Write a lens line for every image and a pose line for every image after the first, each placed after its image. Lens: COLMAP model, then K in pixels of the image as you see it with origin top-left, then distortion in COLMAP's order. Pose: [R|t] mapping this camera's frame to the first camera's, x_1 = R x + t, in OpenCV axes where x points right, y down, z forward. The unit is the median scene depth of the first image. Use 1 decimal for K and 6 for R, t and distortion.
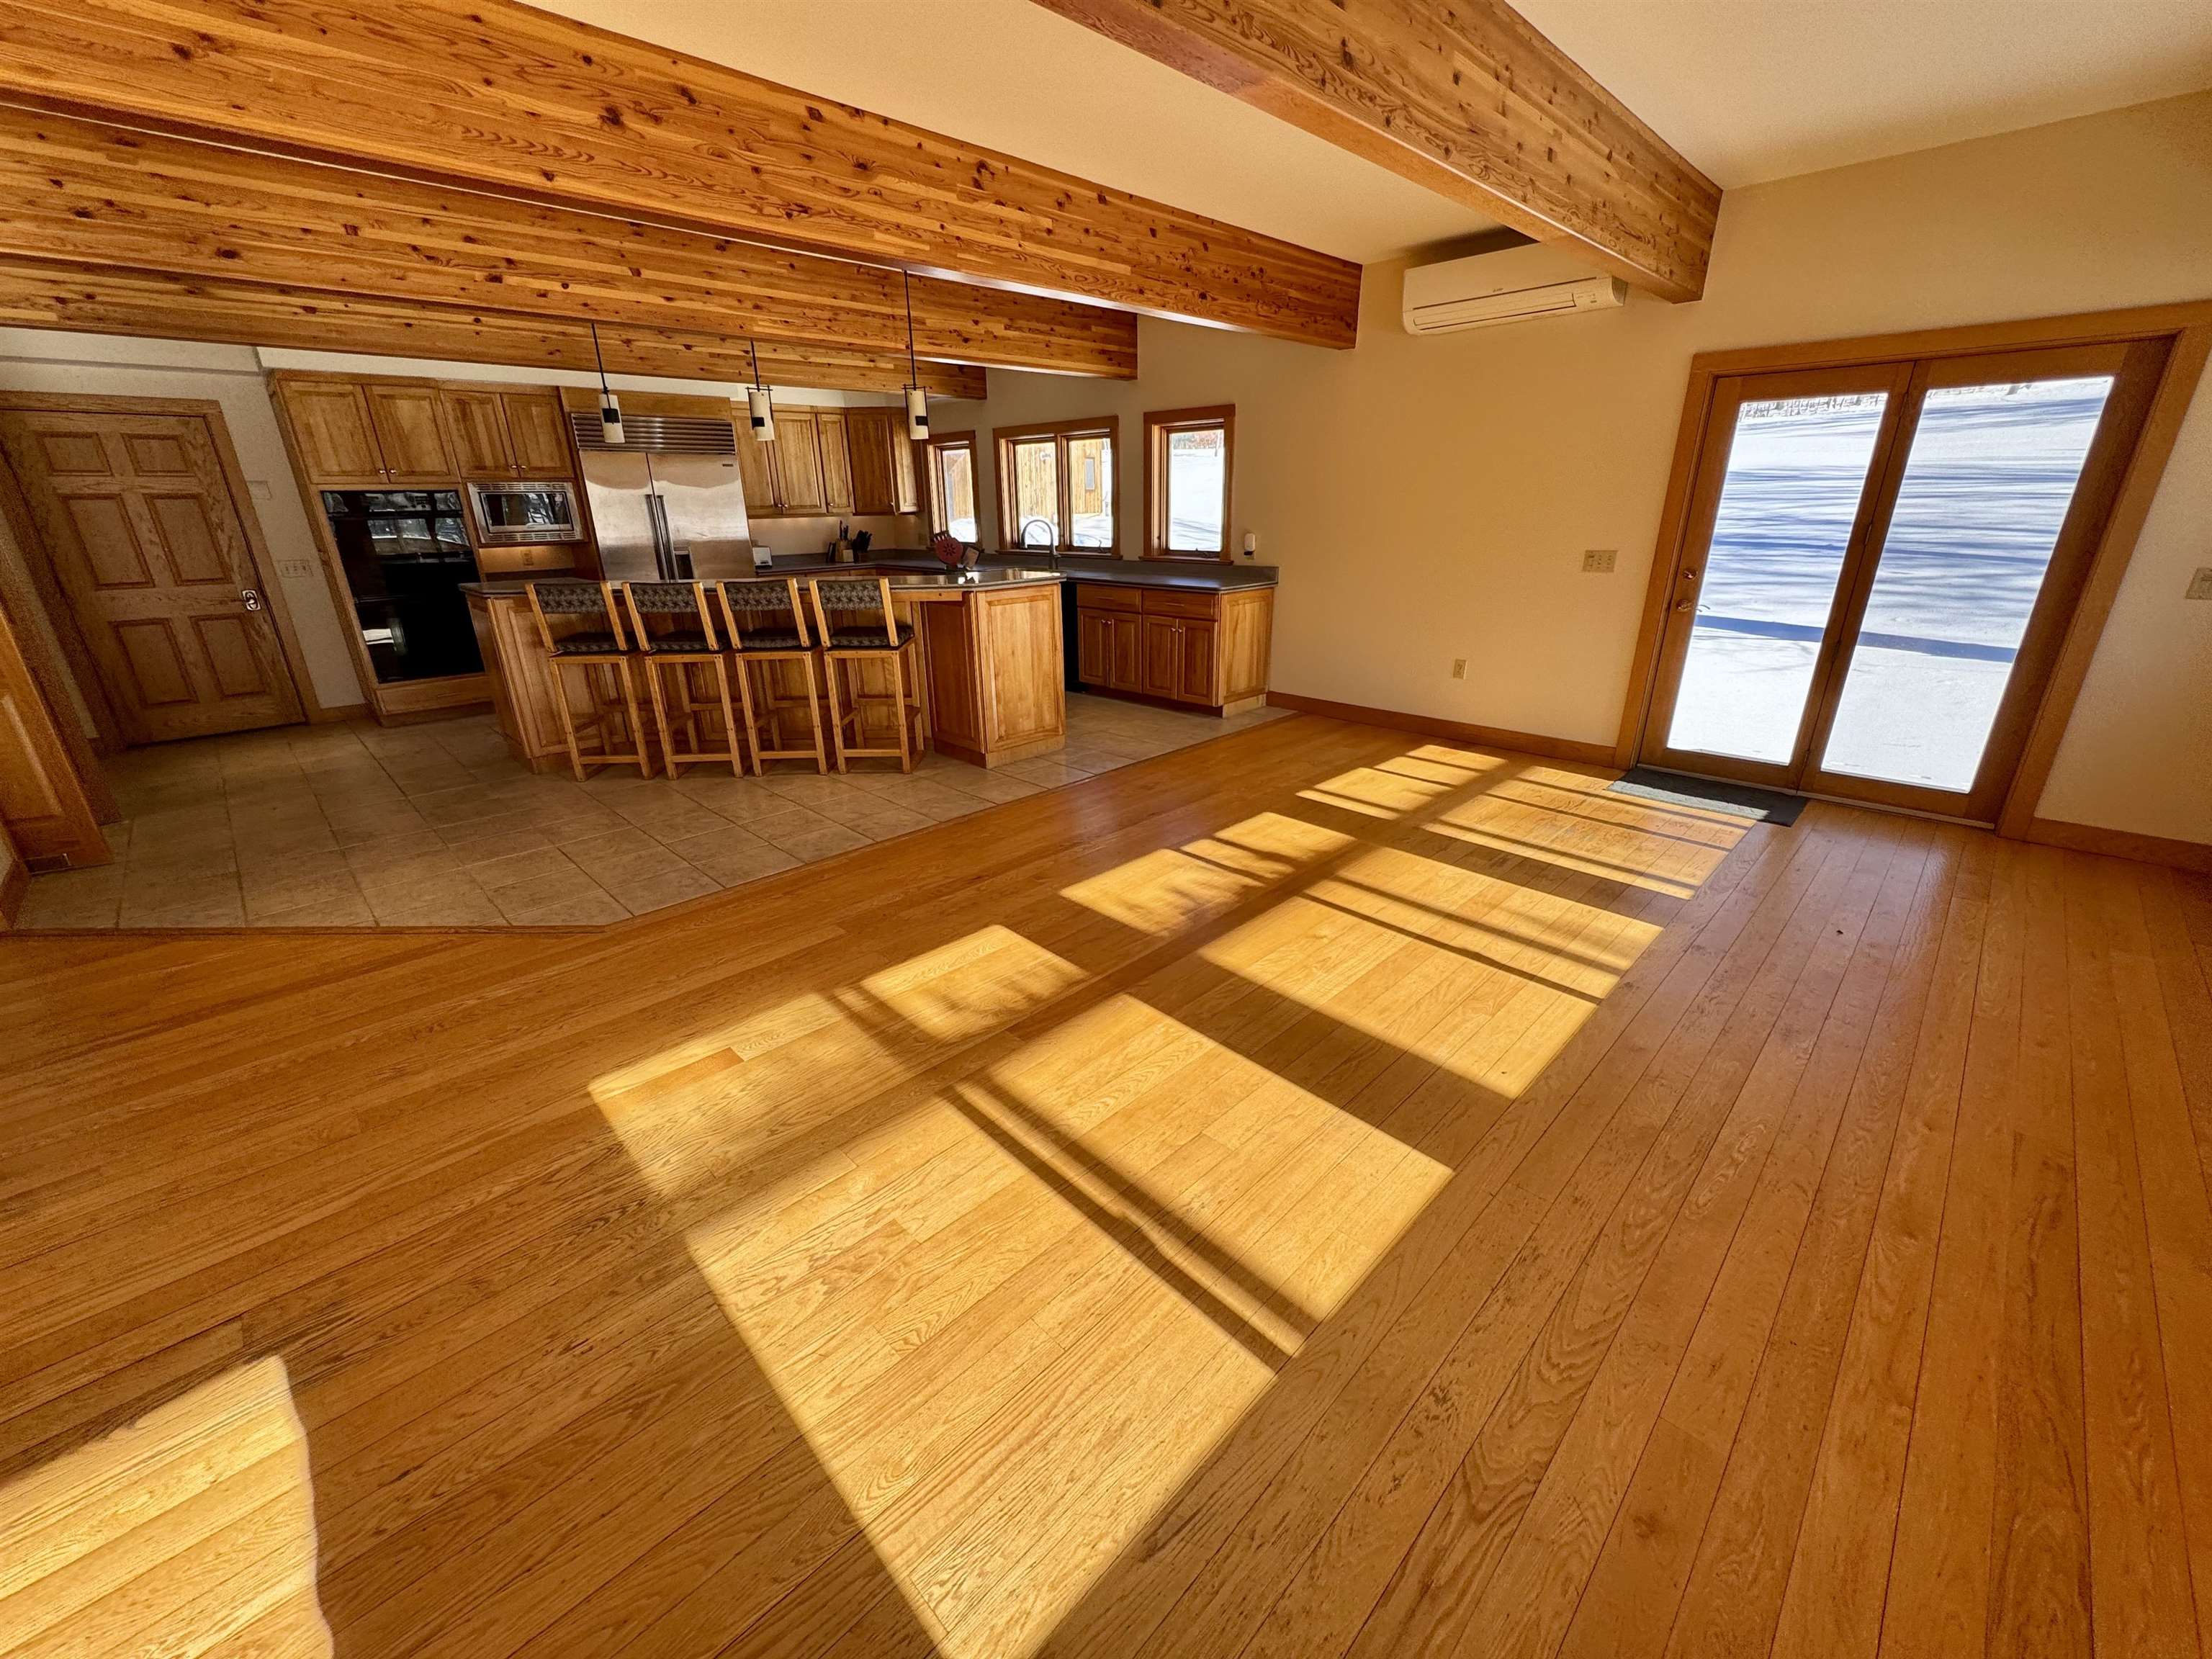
lens RADIAL K [[881.4, 0, 1113.6], [0, 881.4, 836.7], [0, 0, 1]] dist [-0.003969, 0.000599]
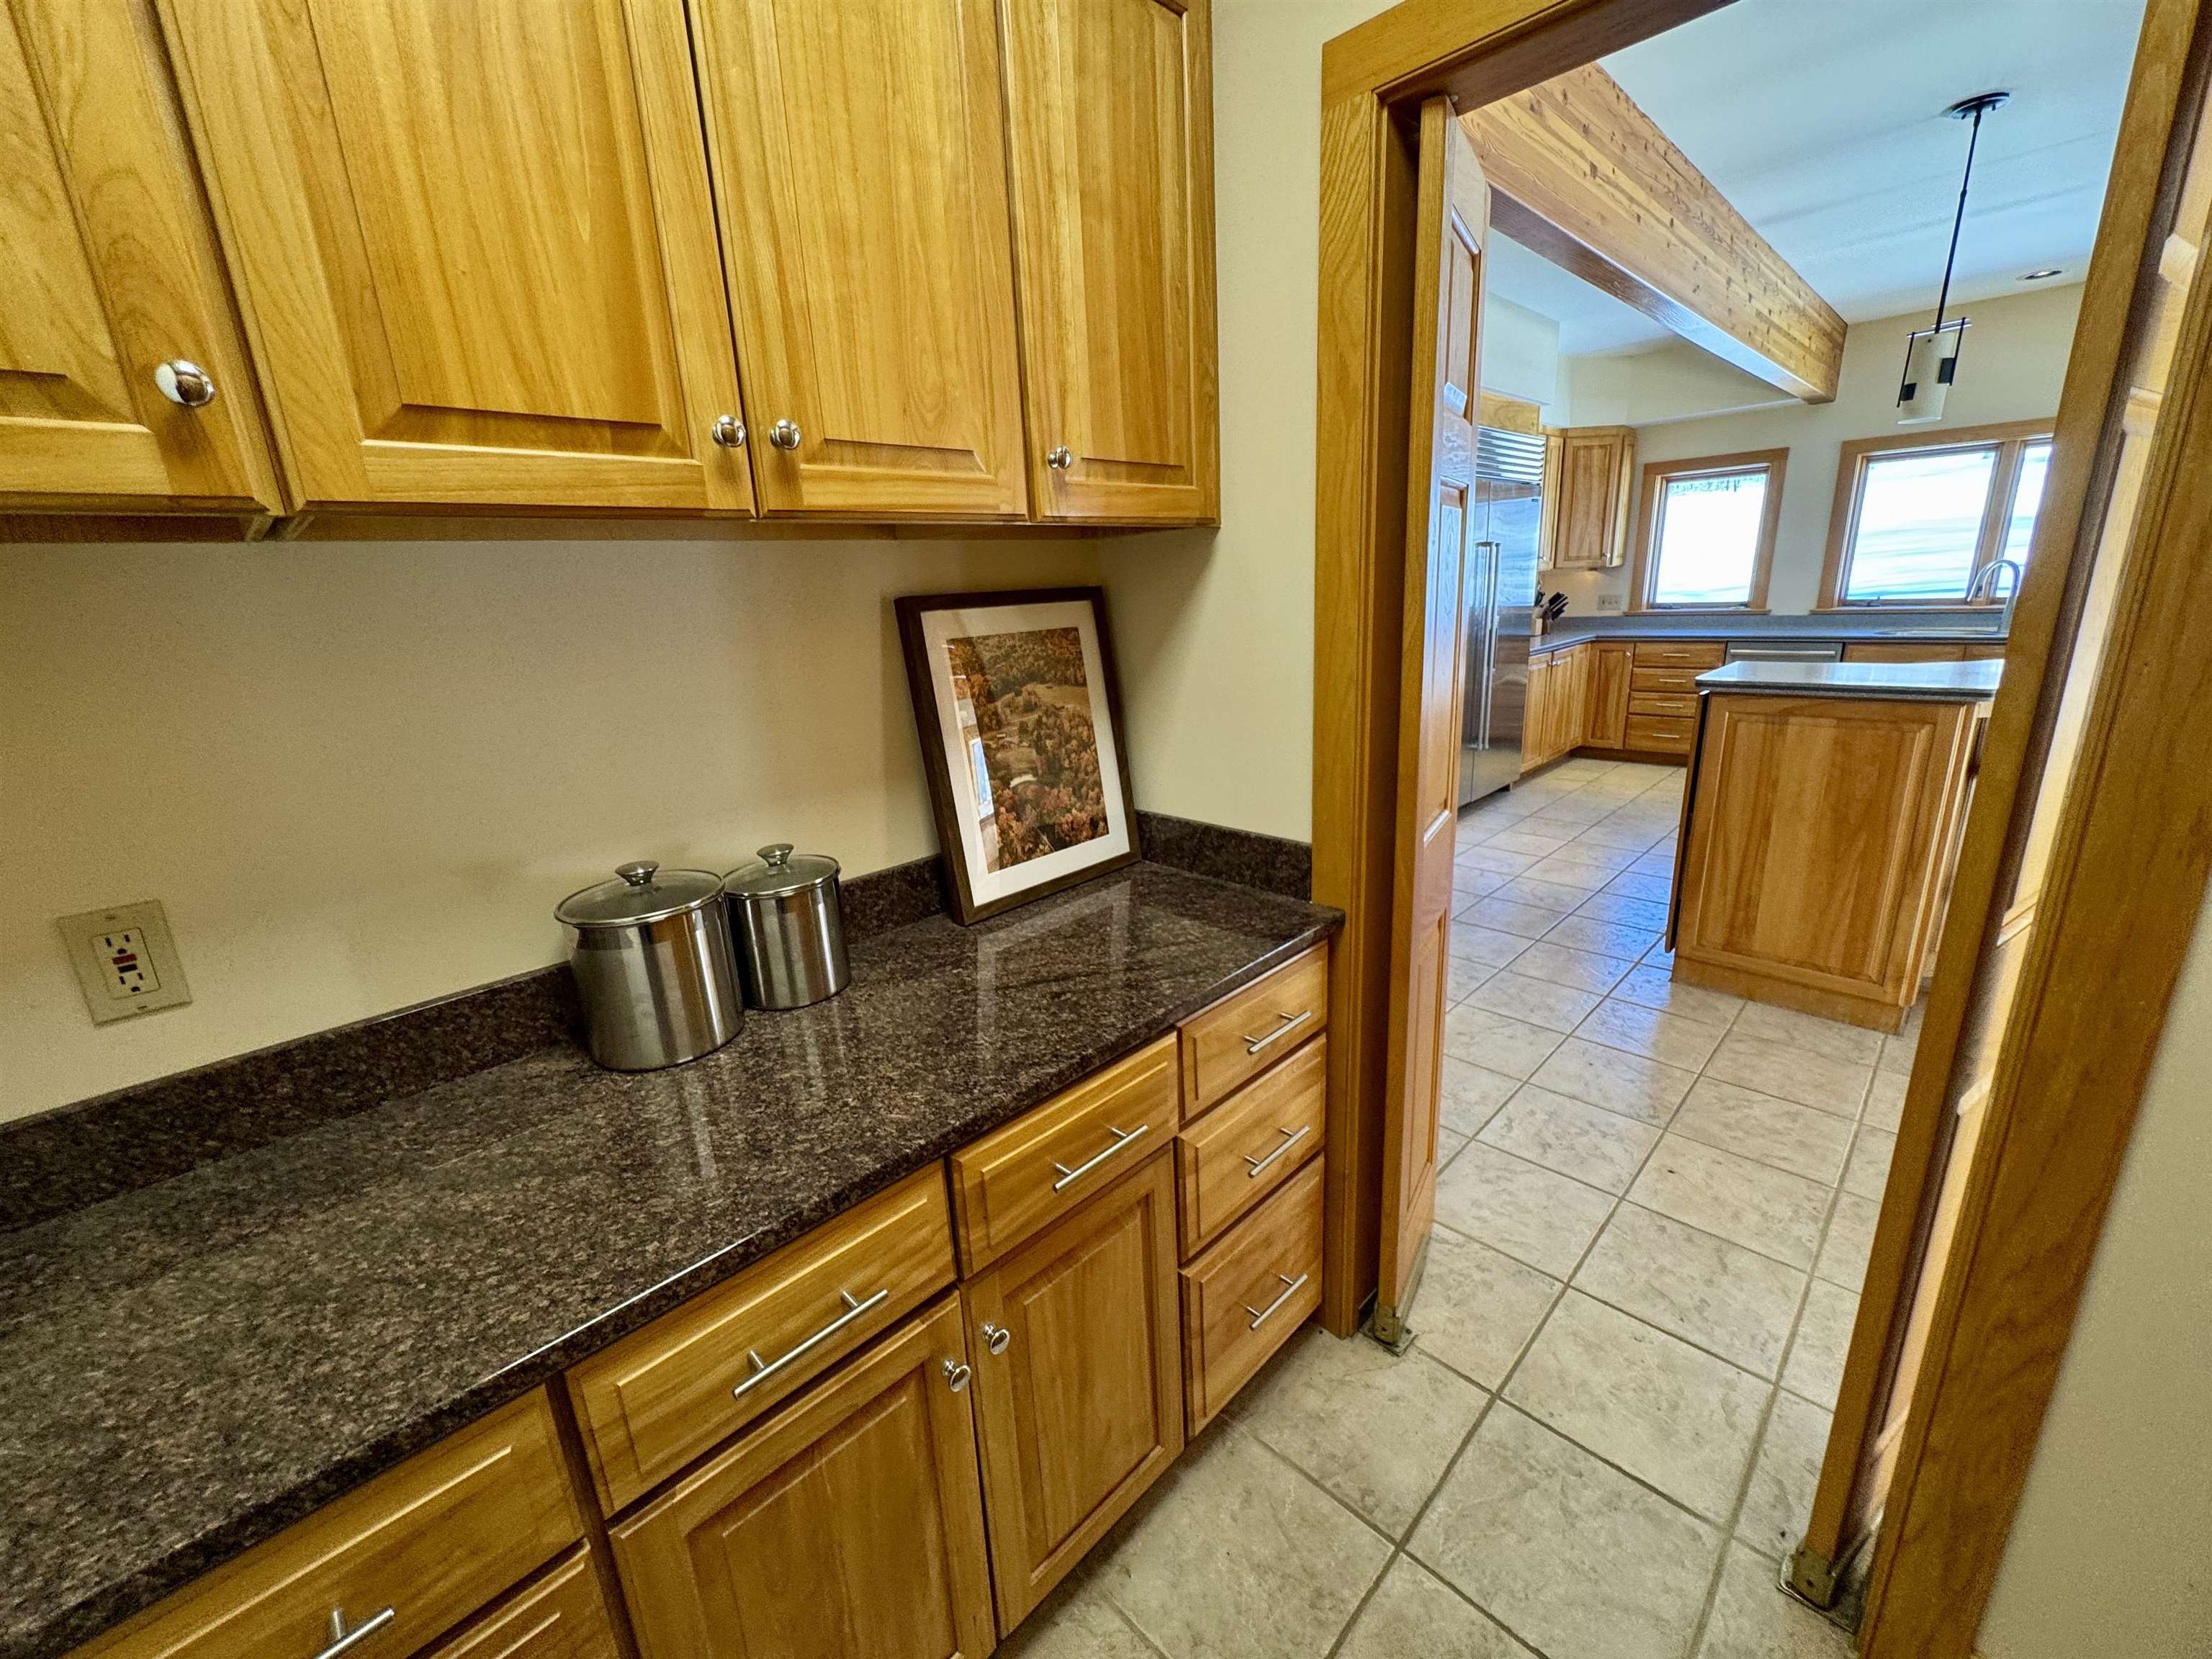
lens RADIAL K [[881.4, 0, 1100.8], [0, 881.4, 830.2], [0, 0, 1]] dist [-0.003969, 0.000599]
pose [[0.999183, -0.032490, -0.024048, -0.888228], [0.030052, 0.994965, -0.095608, -0.124764], [0.027033, 0.094807, 0.995129, 0.375757]]
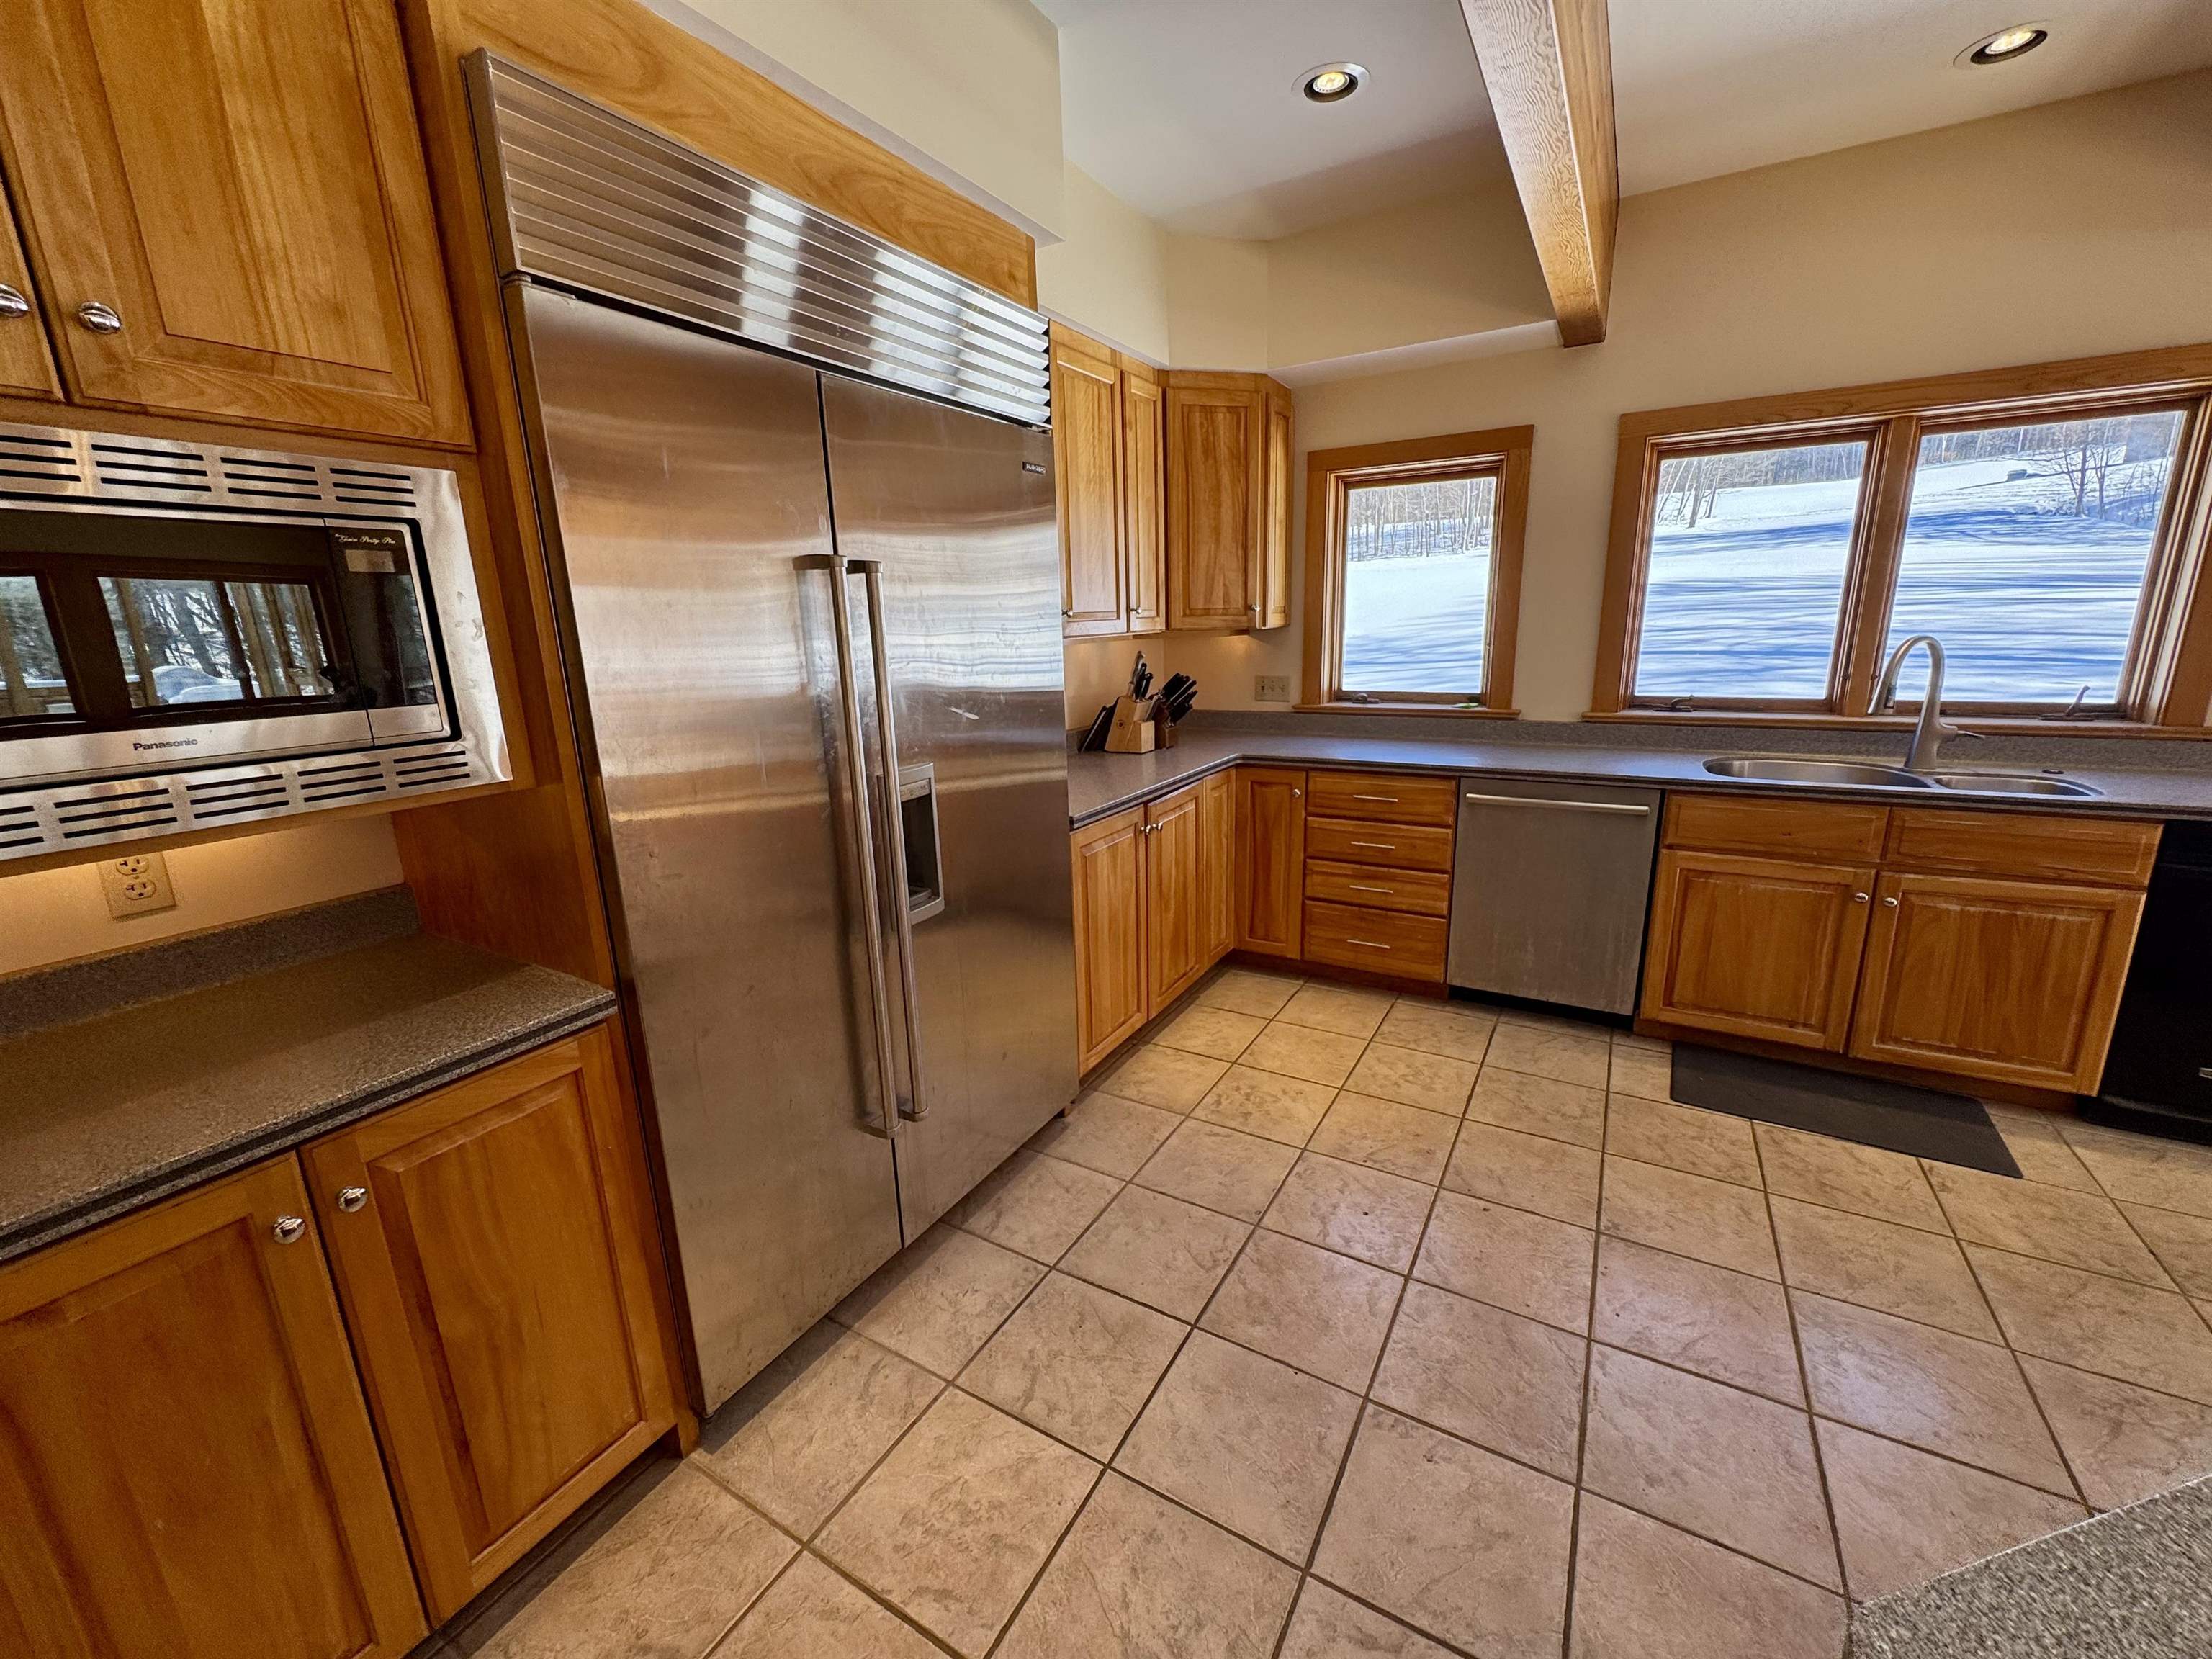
lens RADIAL K [[881.4, 0, 1105.3], [0, 881.4, 830.6], [0, 0, 1]] dist [-0.003969, 0.000599]
pose [[0.969805, -0.070381, 0.233506, -0.563536], [0.101552, 0.987038, -0.124269, -0.313577], [-0.221733, 0.144229, 0.964382, 0.855496]]
